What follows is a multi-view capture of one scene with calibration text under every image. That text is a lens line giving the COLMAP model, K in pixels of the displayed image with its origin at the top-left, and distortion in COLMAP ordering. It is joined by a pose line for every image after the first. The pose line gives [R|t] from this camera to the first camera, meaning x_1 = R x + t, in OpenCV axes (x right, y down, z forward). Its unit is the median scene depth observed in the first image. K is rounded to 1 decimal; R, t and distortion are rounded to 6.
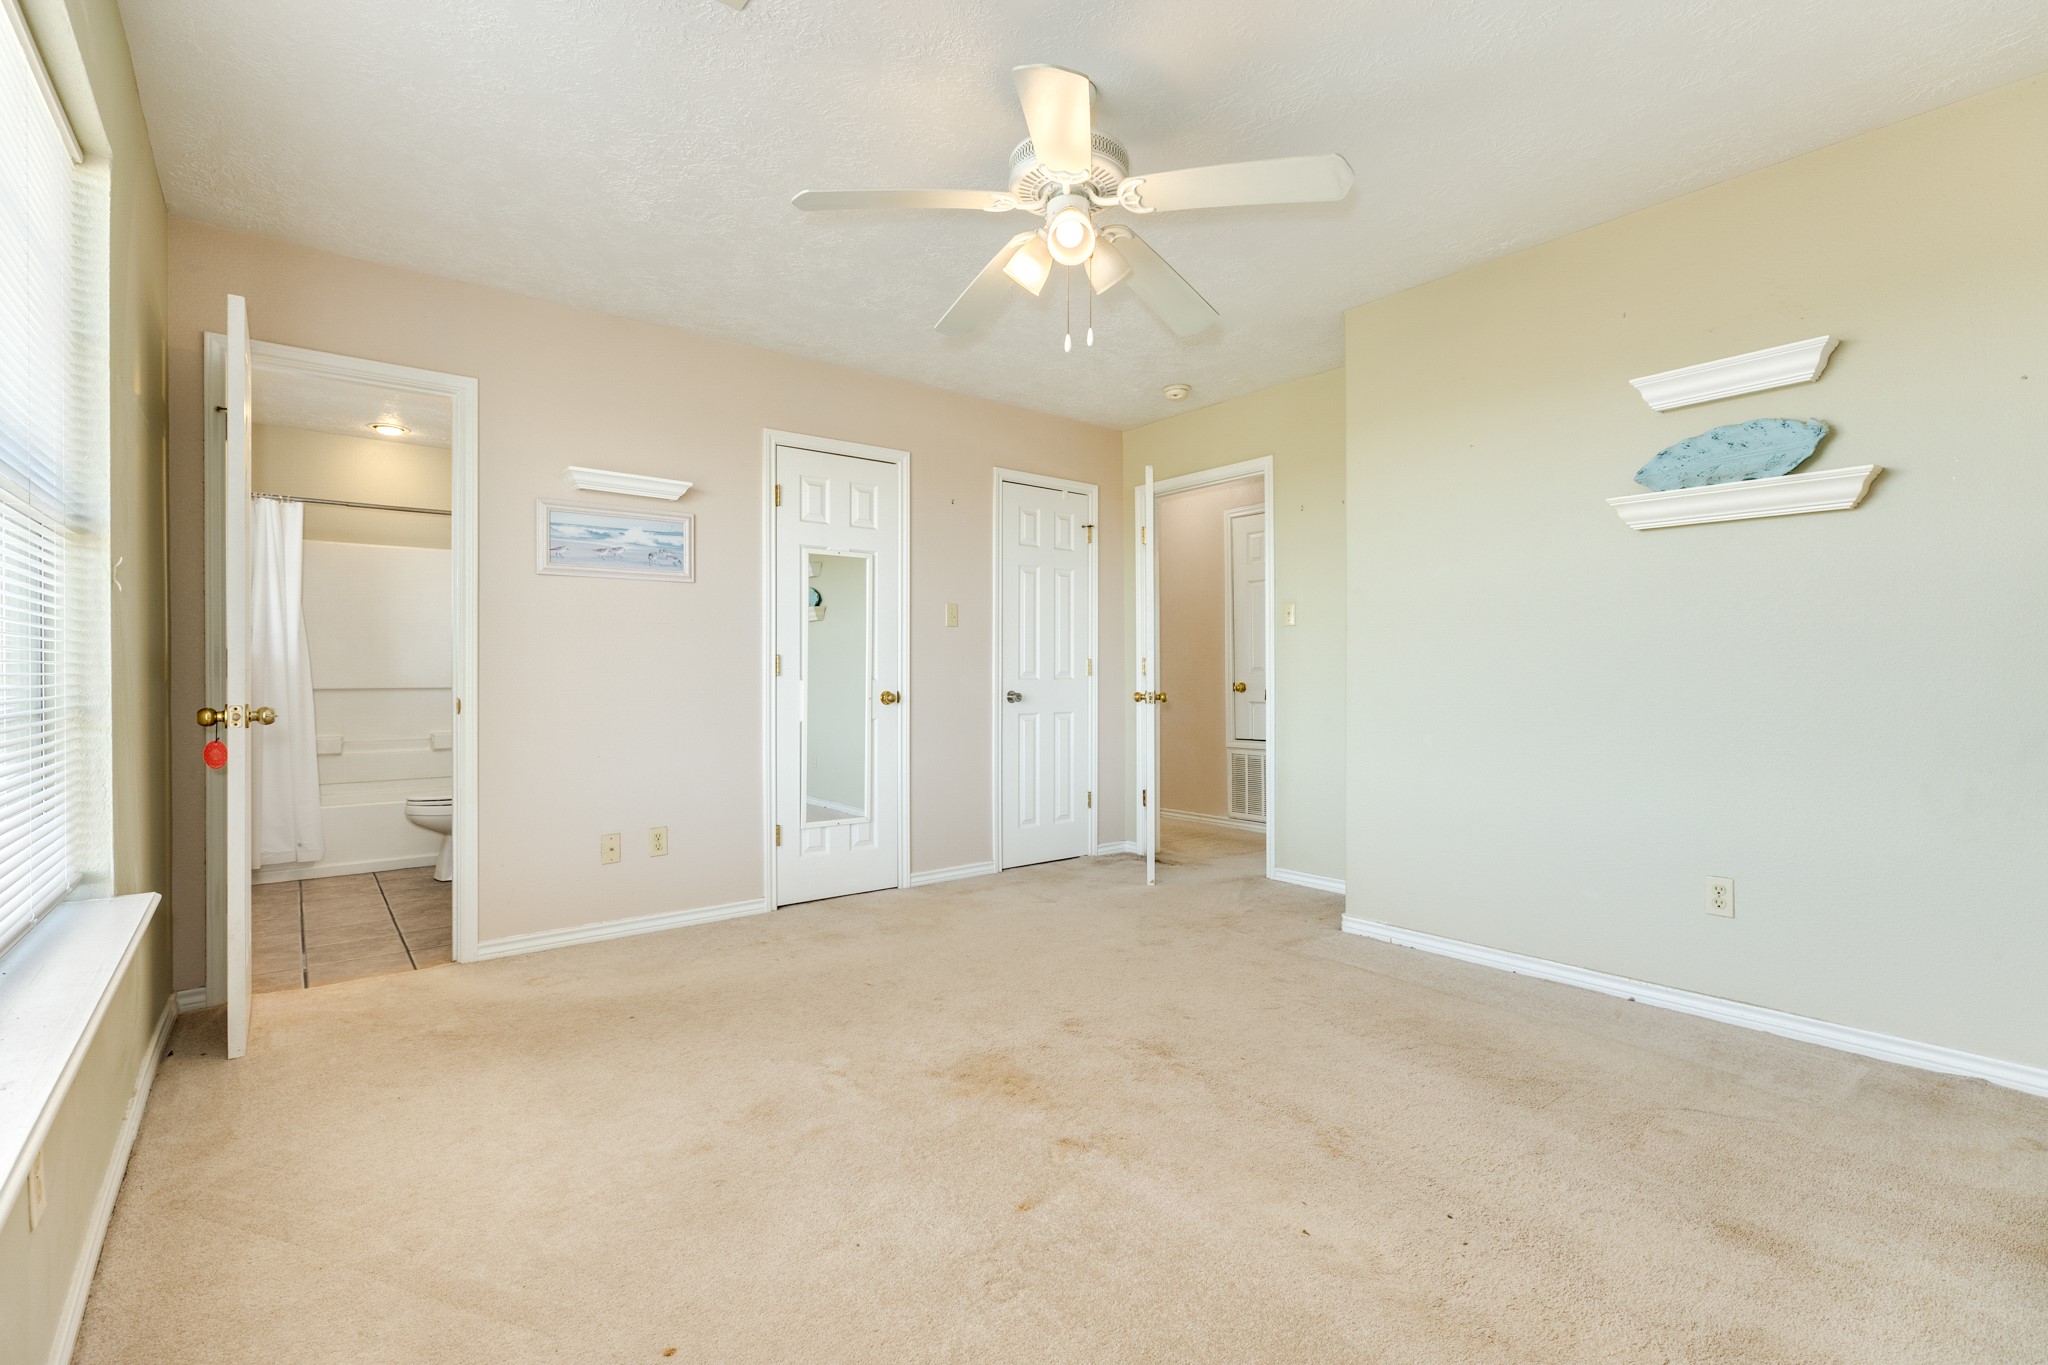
lens RADIAL K [[925.0, 0, 1024.0], [0, 925.0, 682.5], [0, 0, 1]] dist [0.000728, 0.000217]
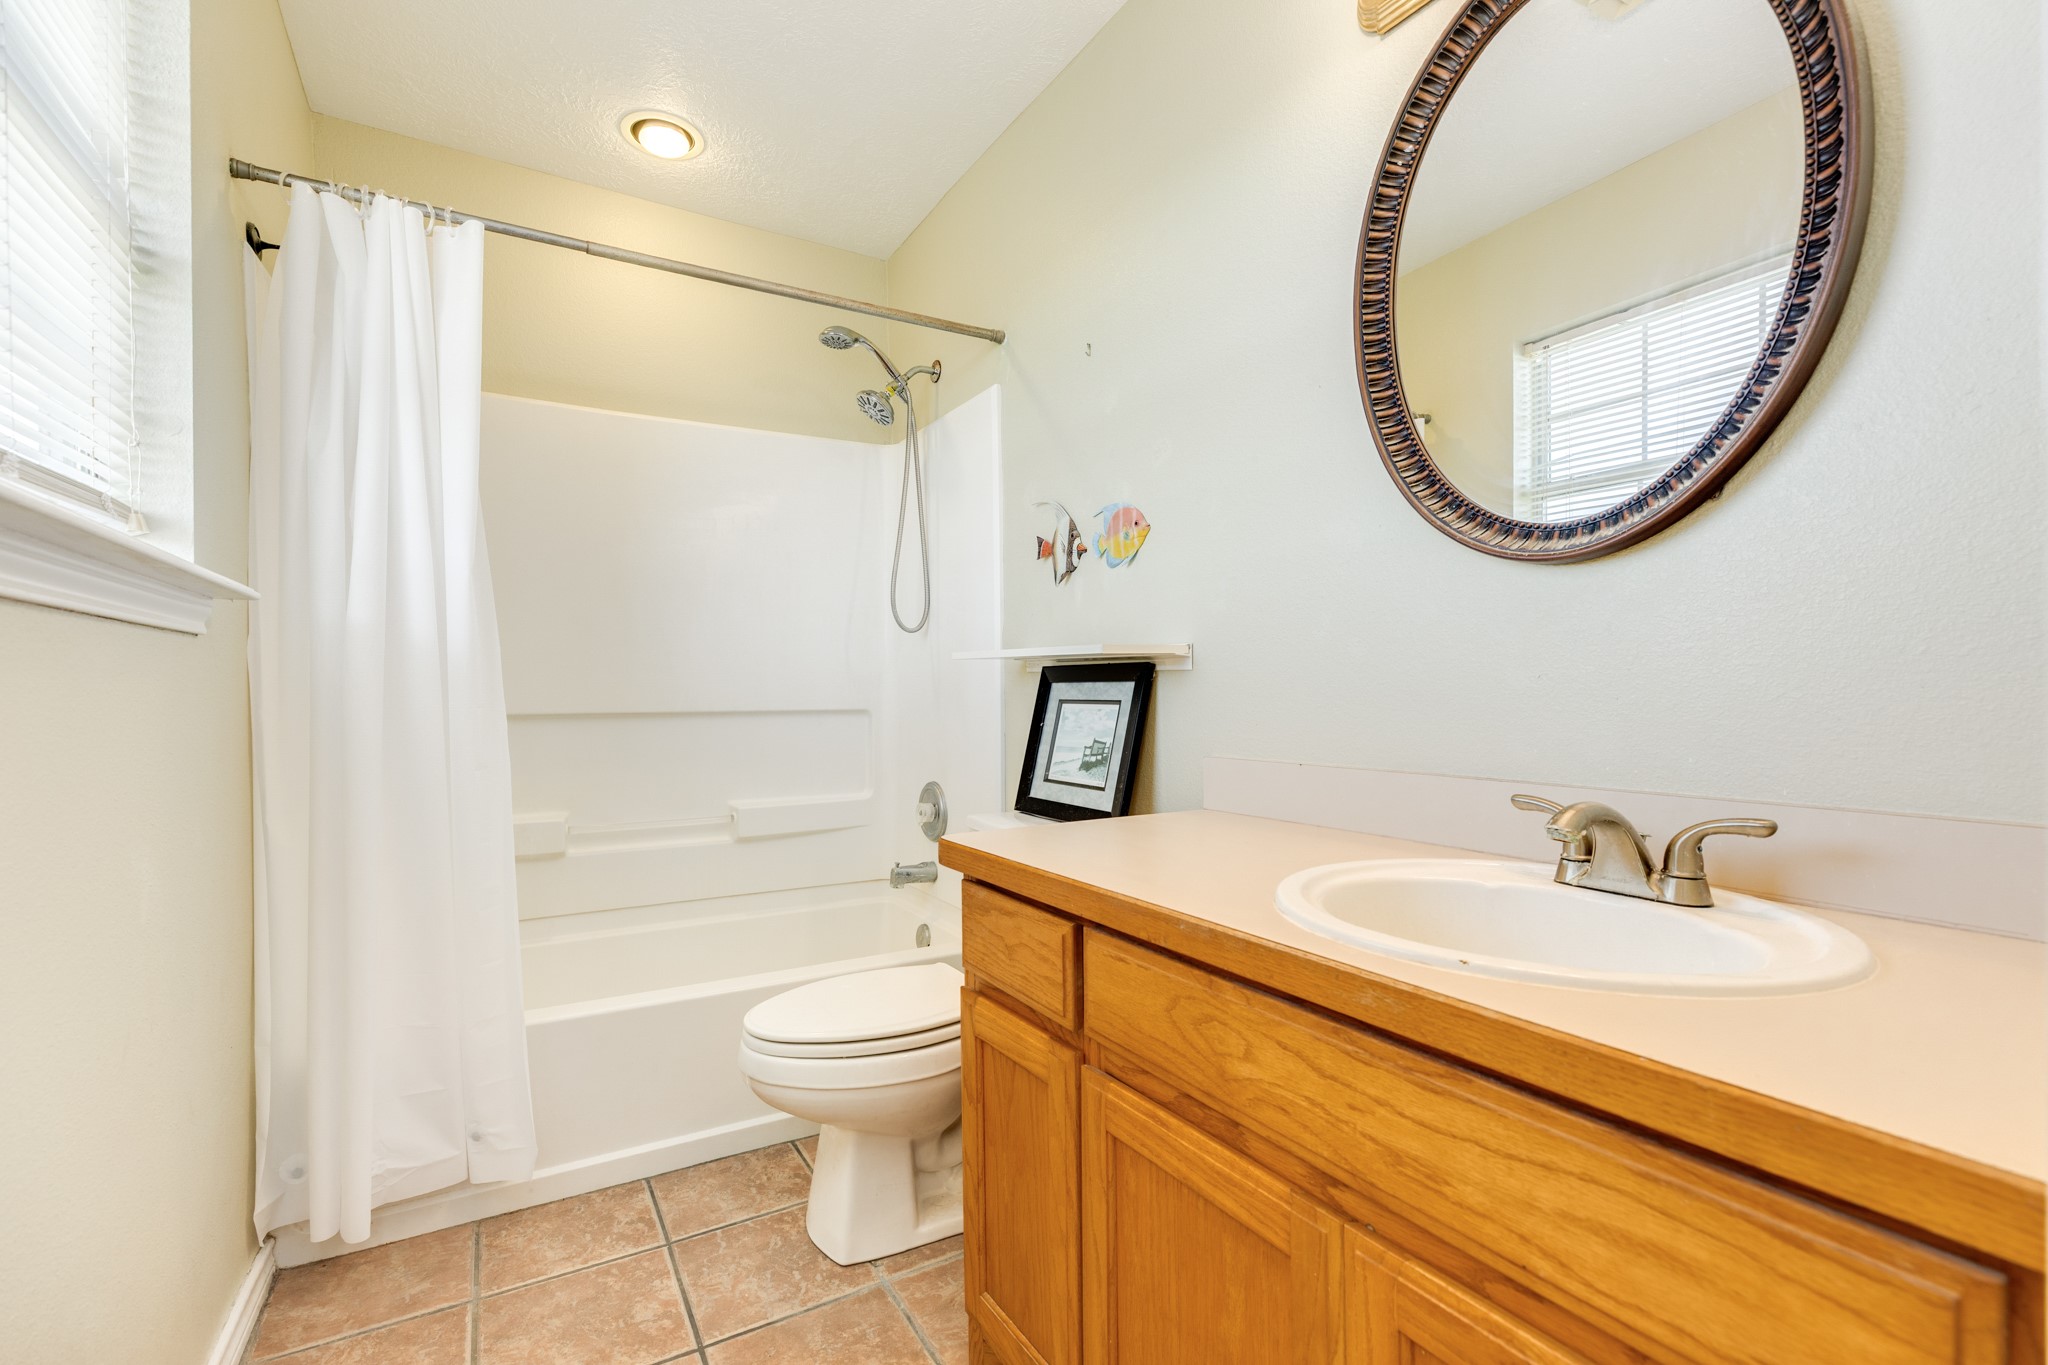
lens RADIAL K [[925.0, 0, 1024.0], [0, 925.0, 682.5], [0, 0, 1]] dist [0.000728, 0.000217]
pose [[0.989058, -0.008300, -0.147297, -0.439627], [0.006349, 0.999886, -0.013715, -0.001700], [0.147394, 0.012630, 0.988997, 0.572904]]
